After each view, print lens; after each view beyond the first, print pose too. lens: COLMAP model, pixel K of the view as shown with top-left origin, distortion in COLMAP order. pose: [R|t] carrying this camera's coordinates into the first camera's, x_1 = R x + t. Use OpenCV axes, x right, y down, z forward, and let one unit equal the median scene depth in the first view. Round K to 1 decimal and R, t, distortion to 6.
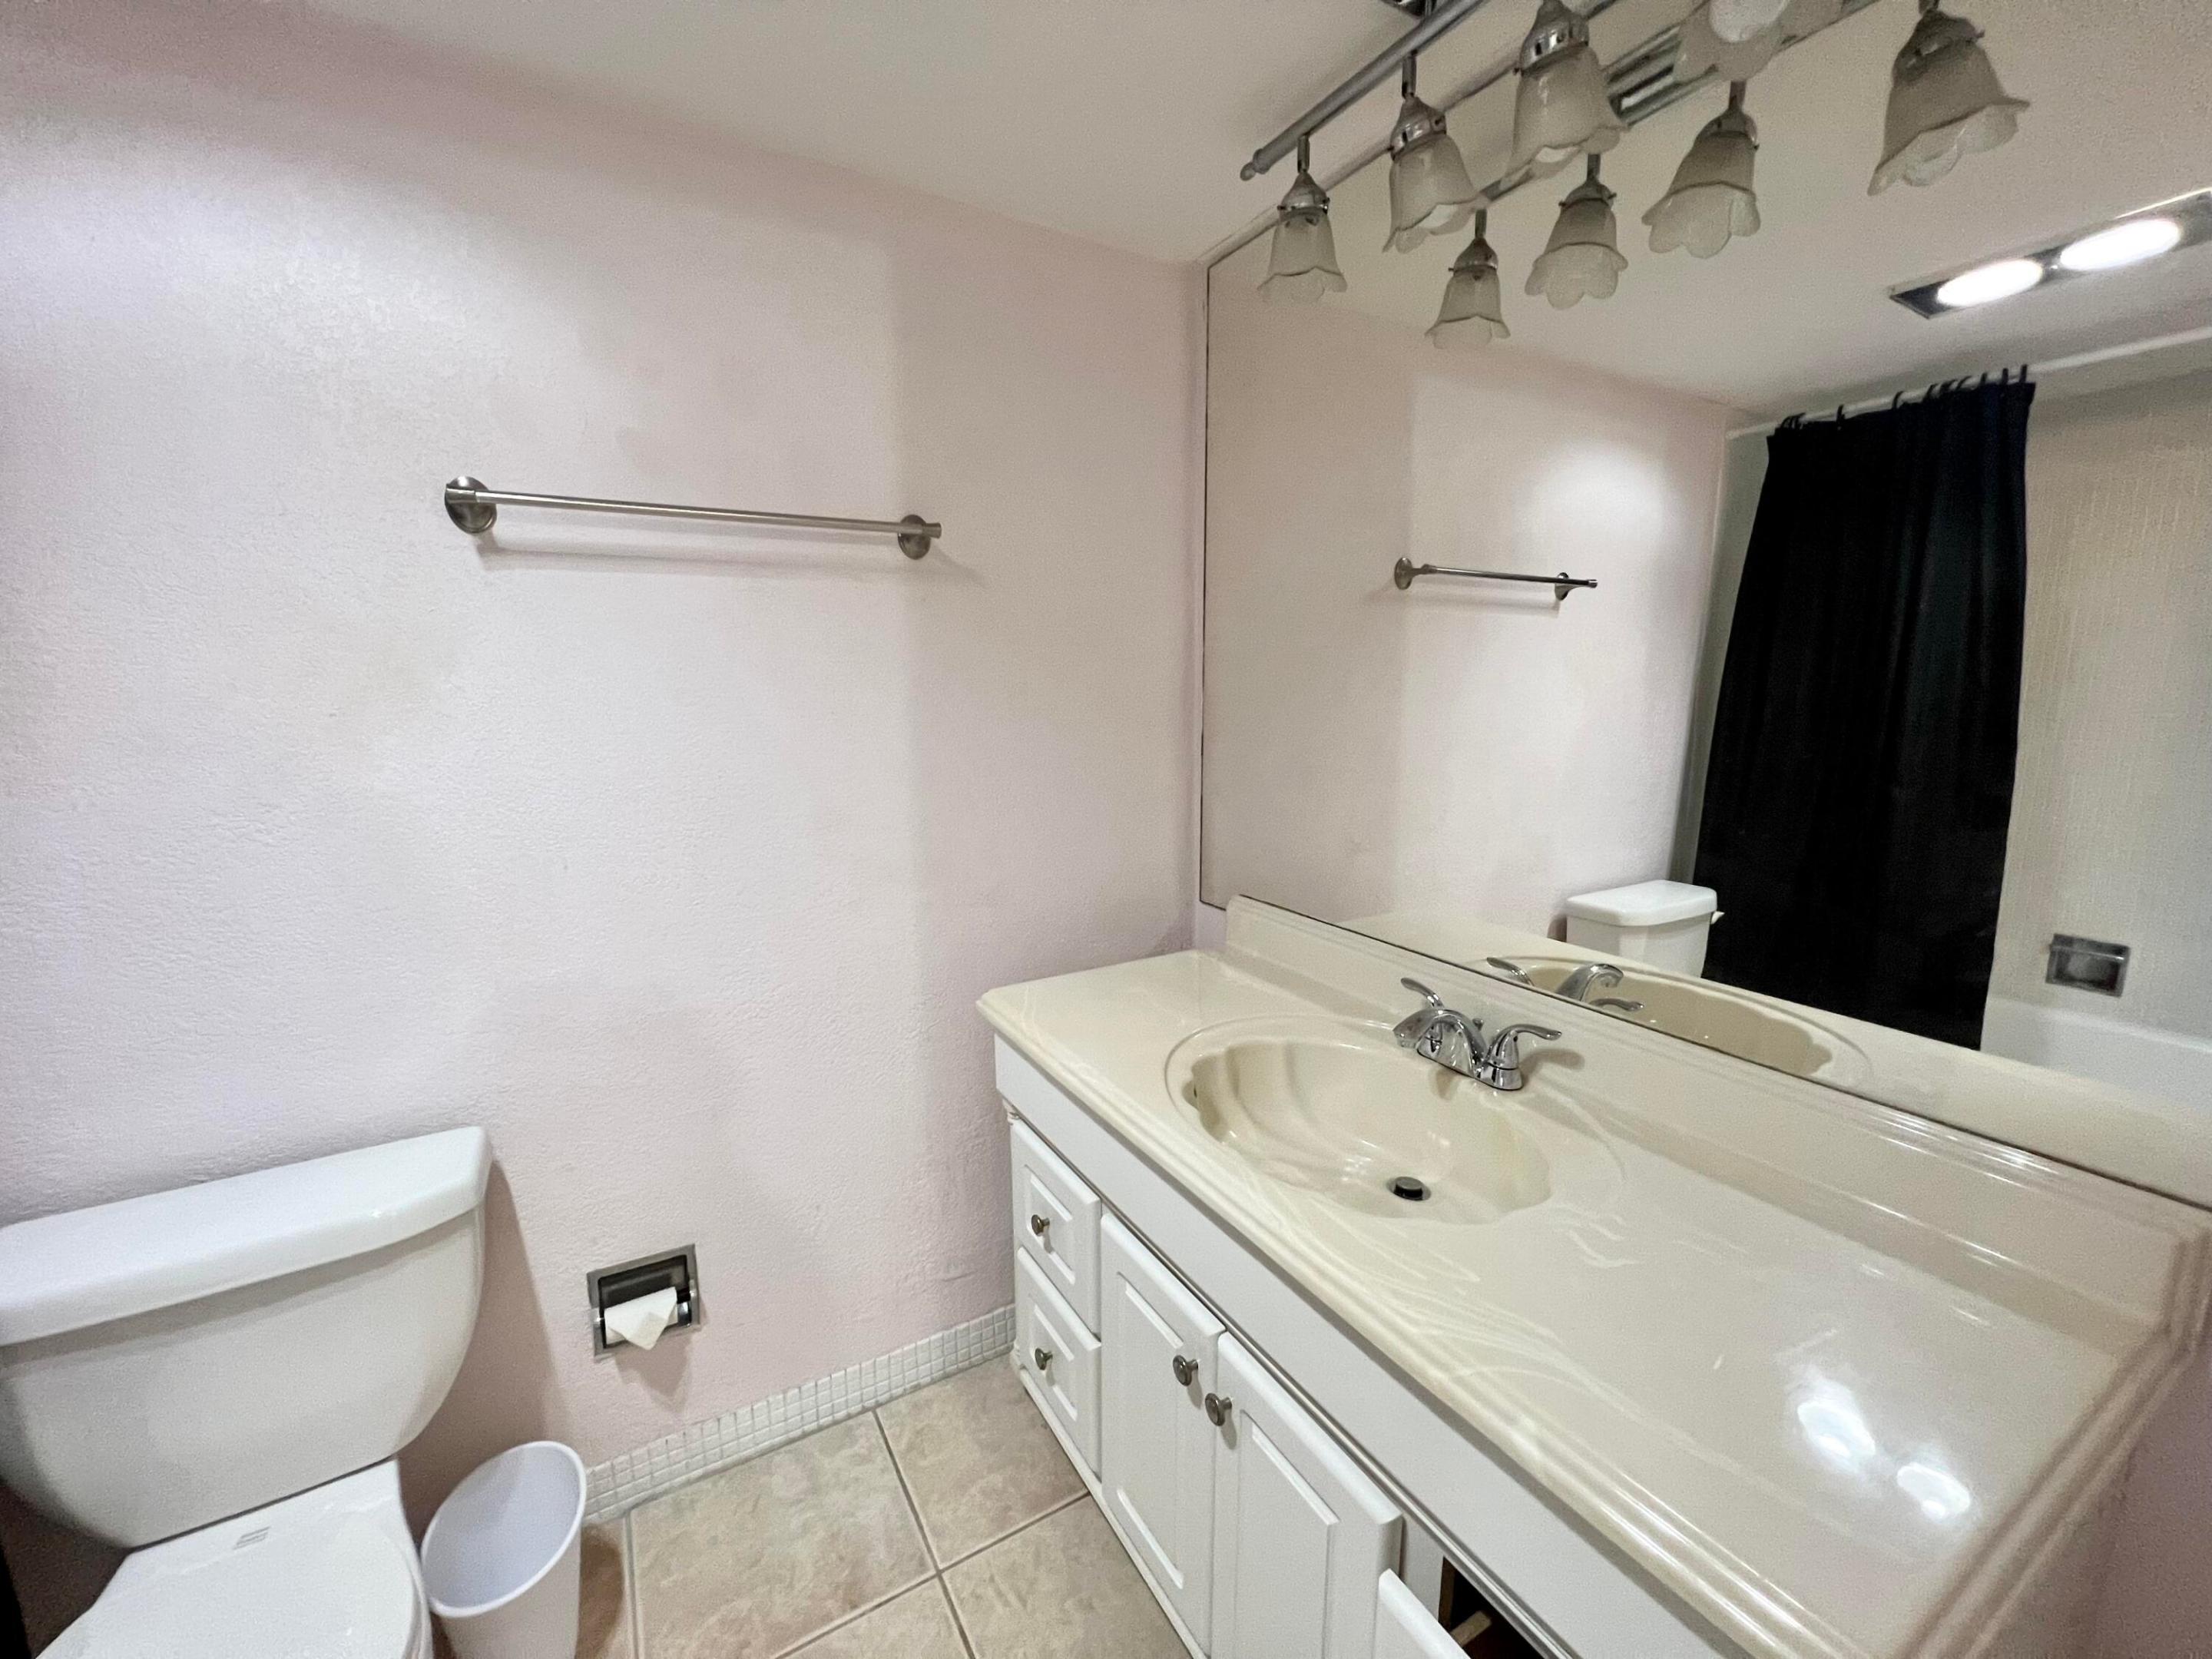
lens RADIAL K [[895.6, 0, 1106.0], [0, 895.6, 829.5], [0, 0, 1]] dist [-0.003527, 0.002418]
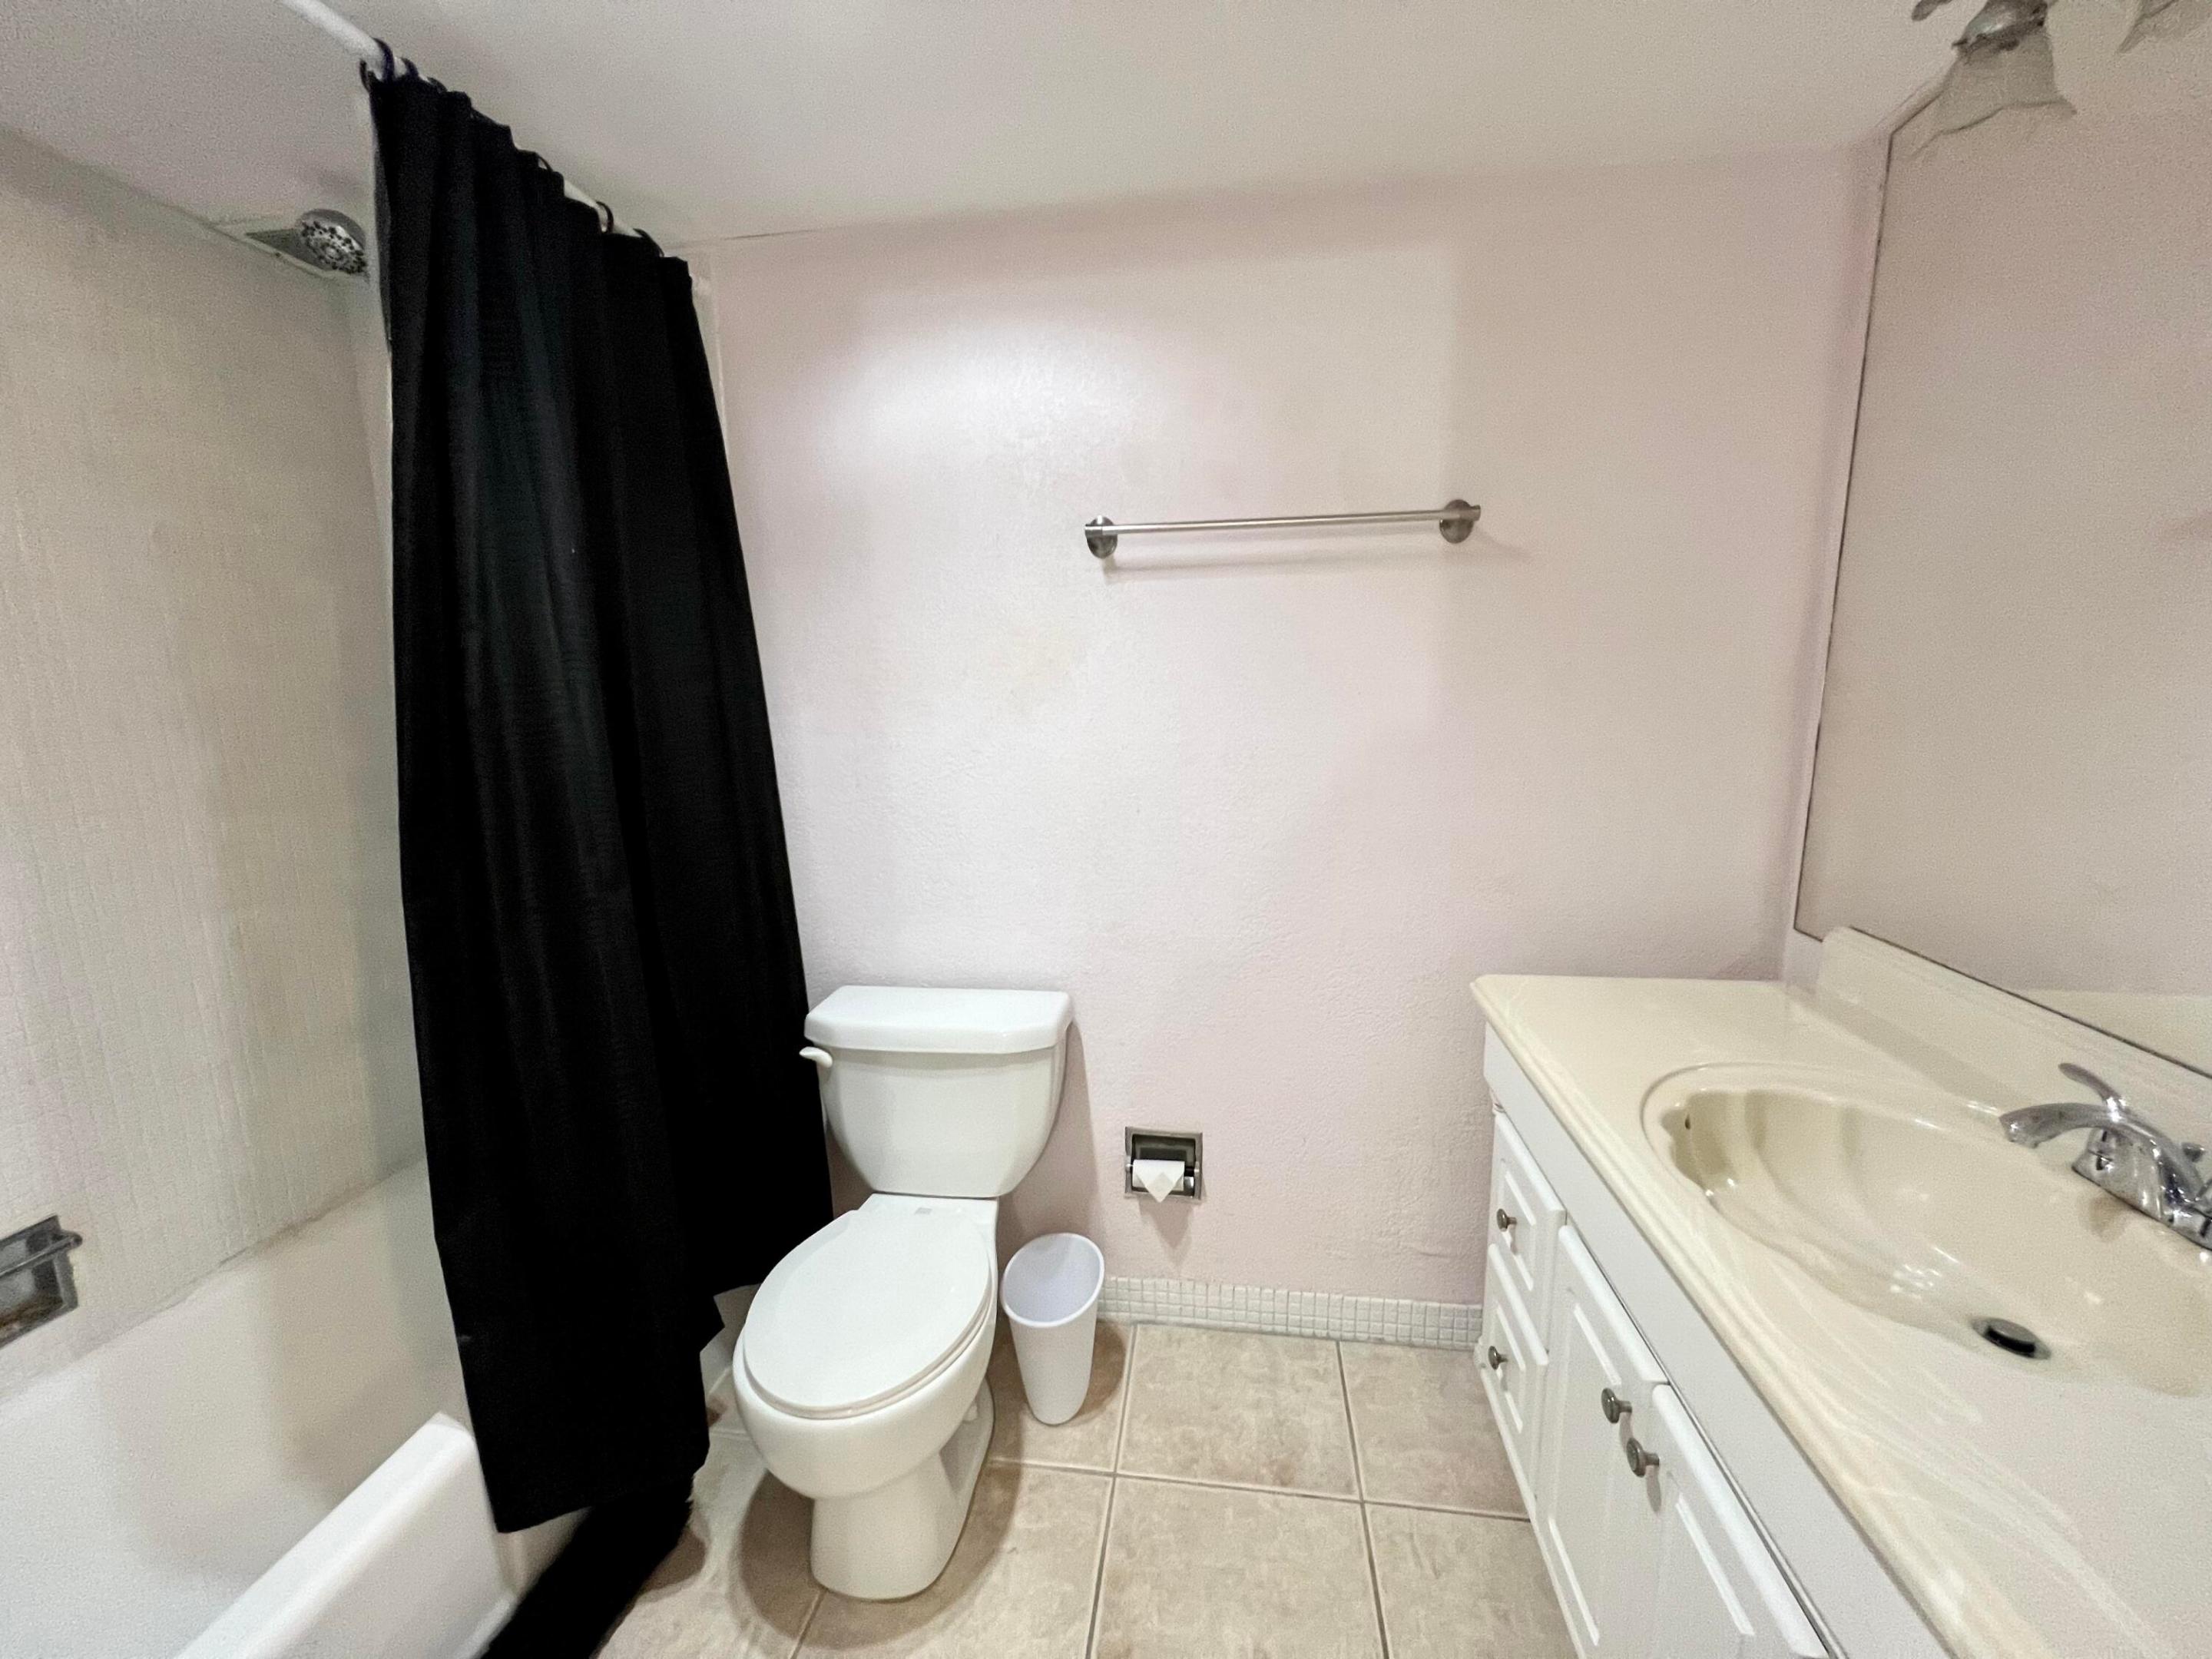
lens RADIAL K [[912.9, 0, 1106.0], [0, 912.9, 829.5], [0, 0, 1]] dist [0.000468, 0.000231]
pose [[0.781331, 0.095441, -0.616776, 0.165273], [-0.091312, 0.995085, 0.038308, 0.021015], [0.617400, 0.026388, 0.786206, -0.061817]]
